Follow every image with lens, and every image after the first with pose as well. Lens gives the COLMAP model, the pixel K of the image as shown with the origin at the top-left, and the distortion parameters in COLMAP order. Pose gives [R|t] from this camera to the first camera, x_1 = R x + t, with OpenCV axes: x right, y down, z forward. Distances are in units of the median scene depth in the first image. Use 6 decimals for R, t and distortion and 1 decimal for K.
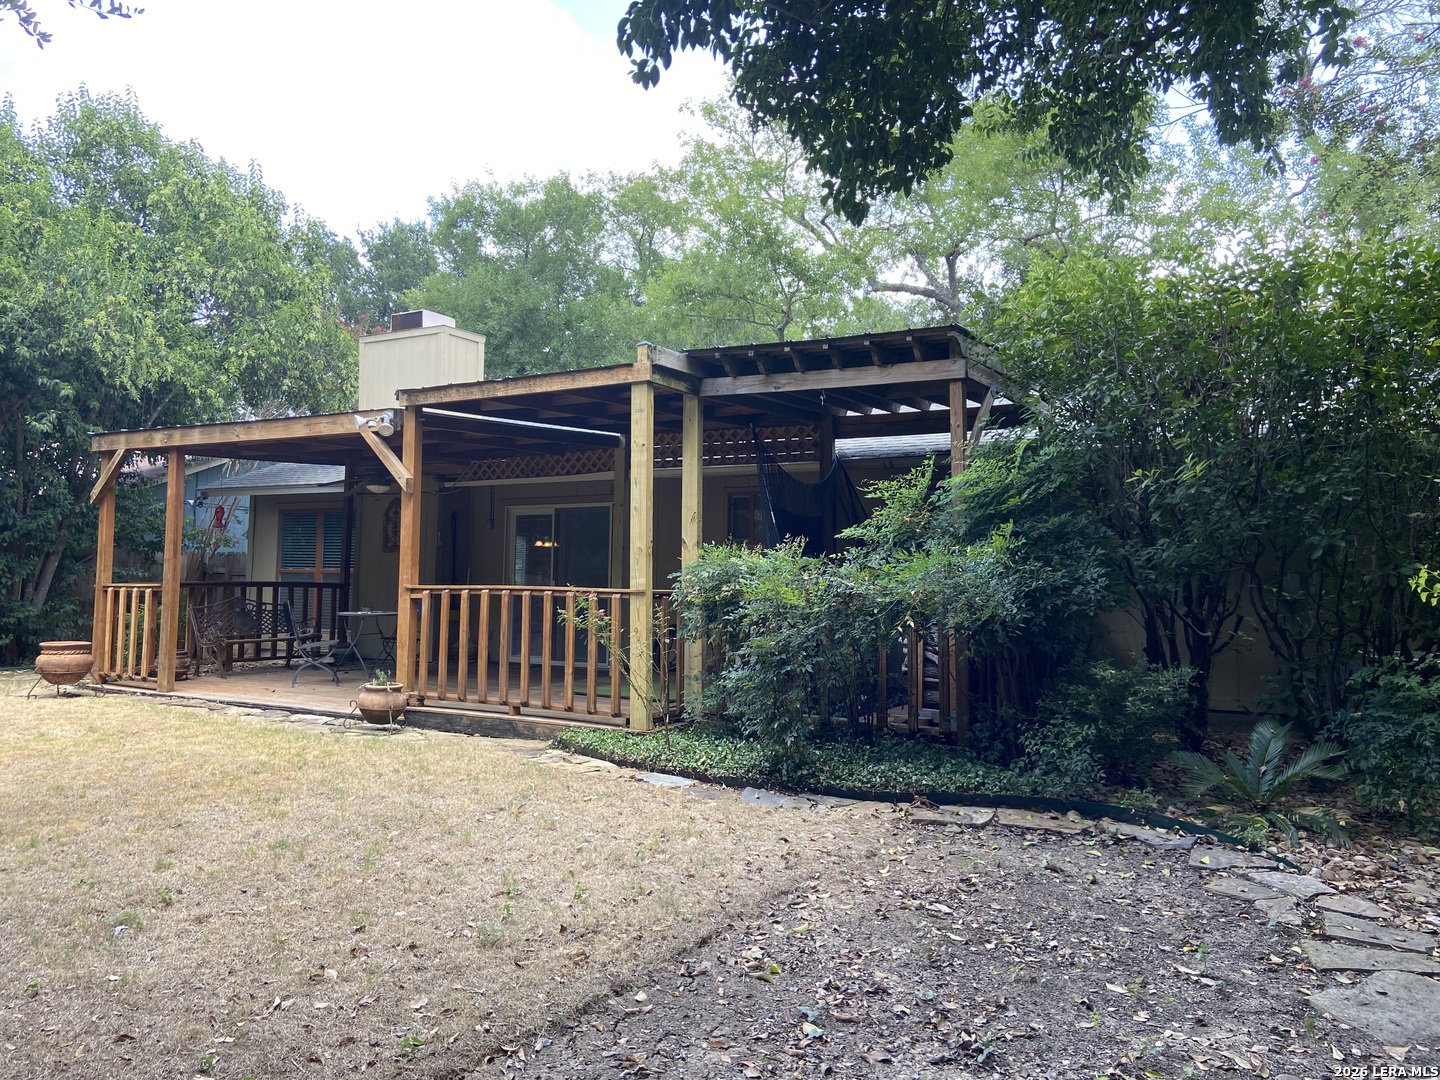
lens RADIAL K [[1081.8, 0, 722.1], [0, 1081.8, 534.5], [0, 0, 1]] dist [0.122272, -0.149396]
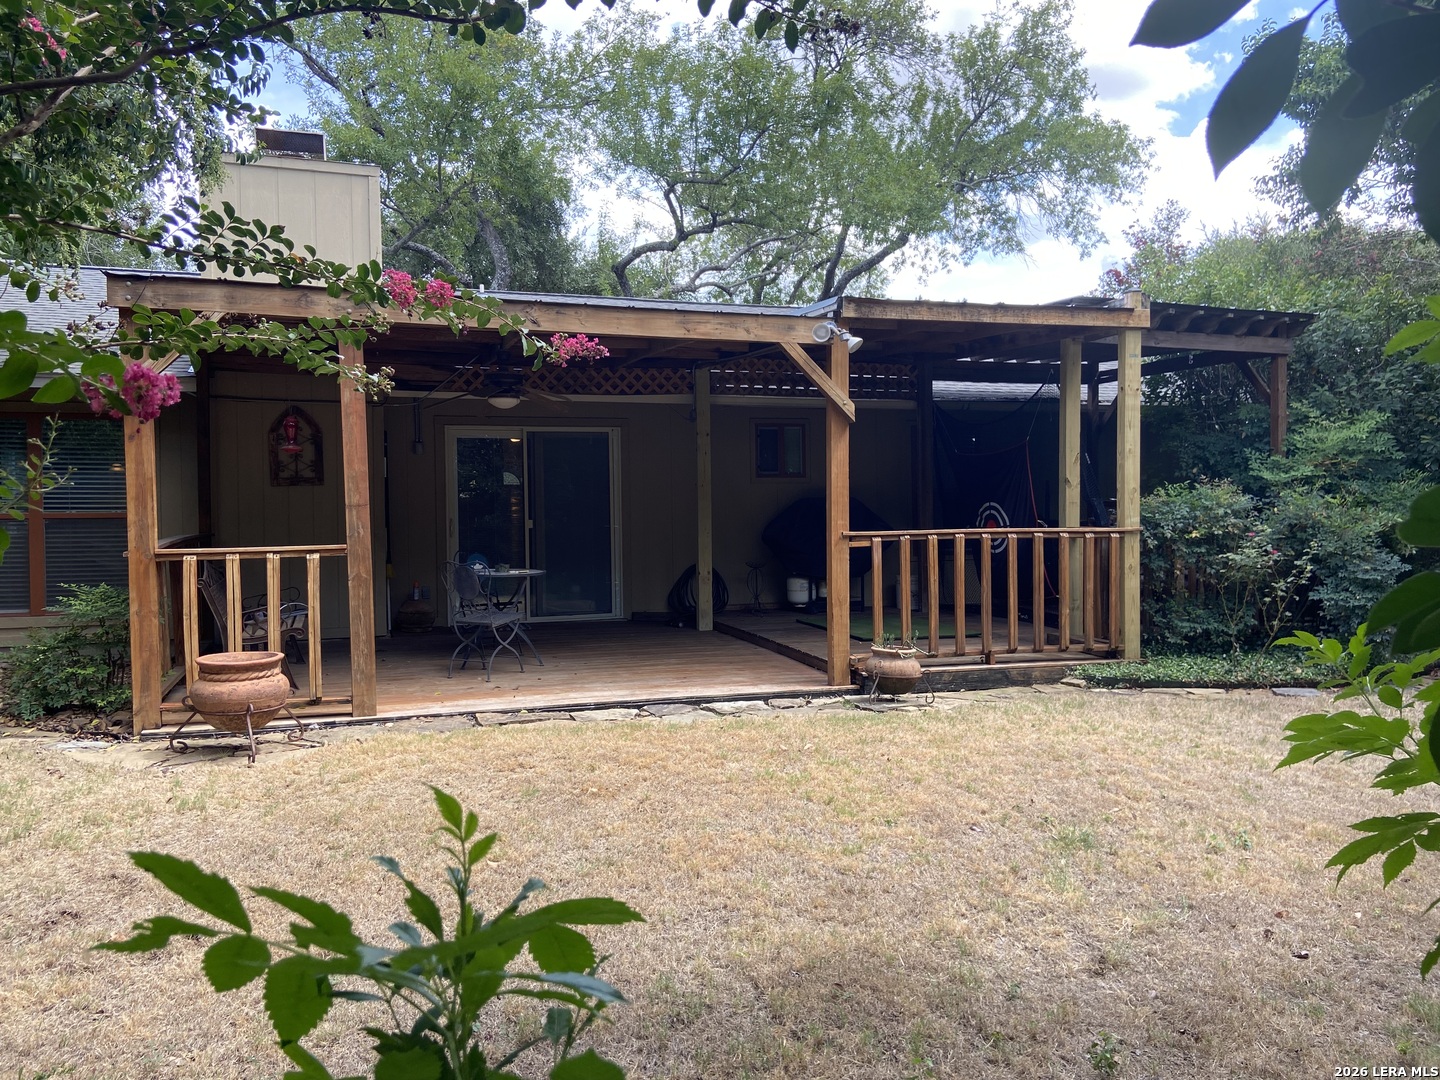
lens RADIAL K [[1081.8, 0, 721.8], [0, 1081.8, 545.0], [0, 0, 1]] dist [0.122272, -0.149396]
pose [[0.655604, -0.046620, 0.753665, -1.047951], [-0.019720, 0.996695, 0.078807, -0.008526], [-0.754848, -0.066528, 0.652517, 0.556098]]
